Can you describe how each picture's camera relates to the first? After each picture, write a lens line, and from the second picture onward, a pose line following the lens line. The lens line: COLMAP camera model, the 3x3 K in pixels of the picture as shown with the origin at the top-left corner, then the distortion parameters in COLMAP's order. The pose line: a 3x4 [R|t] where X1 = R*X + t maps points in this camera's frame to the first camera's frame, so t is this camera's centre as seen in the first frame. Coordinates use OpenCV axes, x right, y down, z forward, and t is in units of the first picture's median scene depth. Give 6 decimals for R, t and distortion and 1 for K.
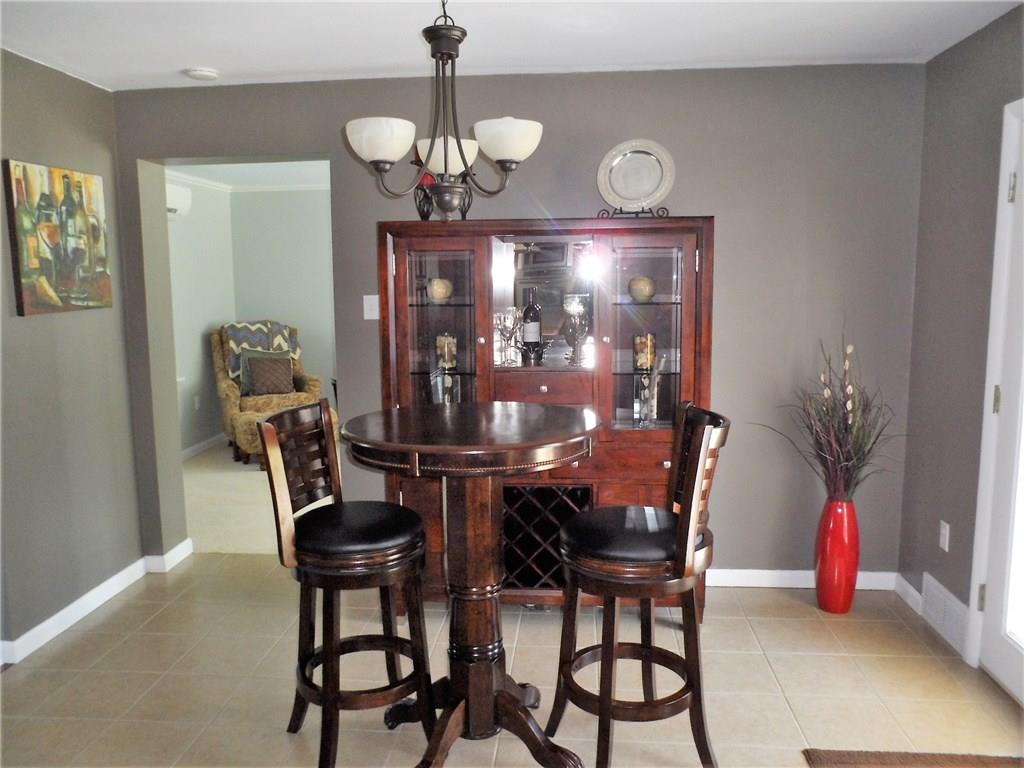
lens RADIAL K [[803.6, 0, 512.0], [0, 803.6, 384.0], [0, 0, 1]] dist [-0.096266, 0.131386]
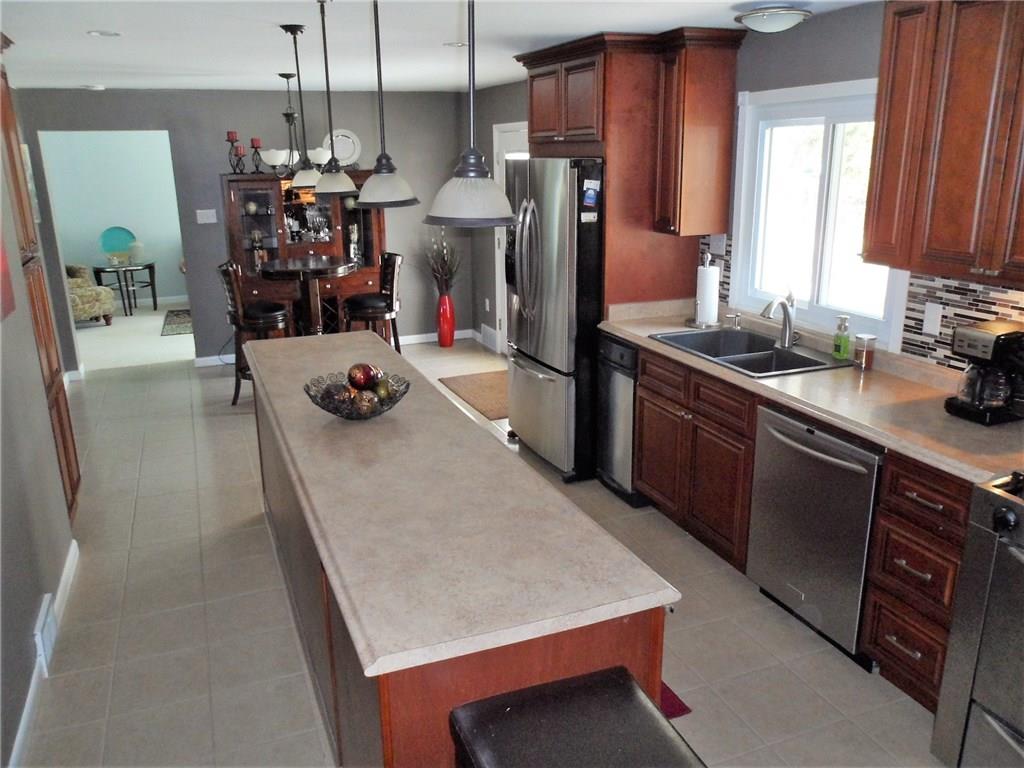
lens RADIAL K [[803.6, 0, 512.0], [0, 803.6, 384.0], [0, 0, 1]] dist [-0.096266, 0.131386]
pose [[0.888444, -0.127337, 0.440968, -0.459130], [0.063689, 0.985653, 0.156306, 0.052072], [-0.454545, -0.110784, 0.883808, -1.142841]]
